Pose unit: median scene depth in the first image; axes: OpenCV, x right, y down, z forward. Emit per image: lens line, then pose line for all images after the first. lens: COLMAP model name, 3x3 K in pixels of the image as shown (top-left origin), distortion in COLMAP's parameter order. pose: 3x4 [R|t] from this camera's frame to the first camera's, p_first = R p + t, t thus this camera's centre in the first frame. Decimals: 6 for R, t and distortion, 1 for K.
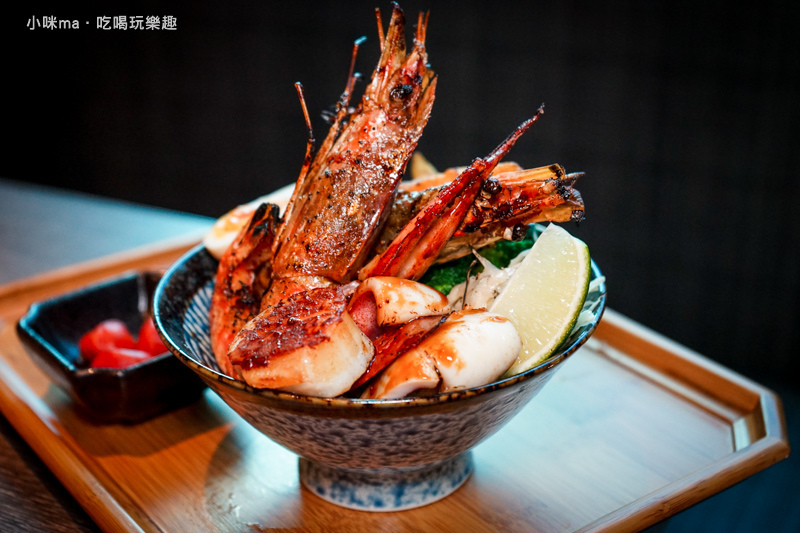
lens RADIAL K [[1240.1, 0, 400.1], [0, 1240.1, 266.5], [0, 0, 1]] dist [-0.022772, 0.000000]
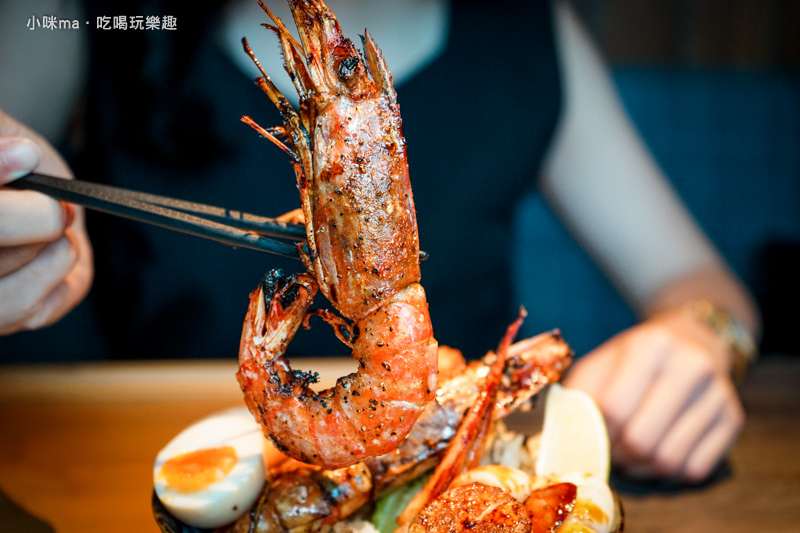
lens RADIAL K [[1240.1, 0, 399.9], [0, 1240.1, 266.8], [0, 0, 1]] dist [-0.022772, 0.000000]
pose [[0.771209, -0.633426, -0.063317, -0.003729], [0.634037, 0.773202, -0.012492, 0.004769], [0.056869, -0.030511, 0.997915, 0.134129]]
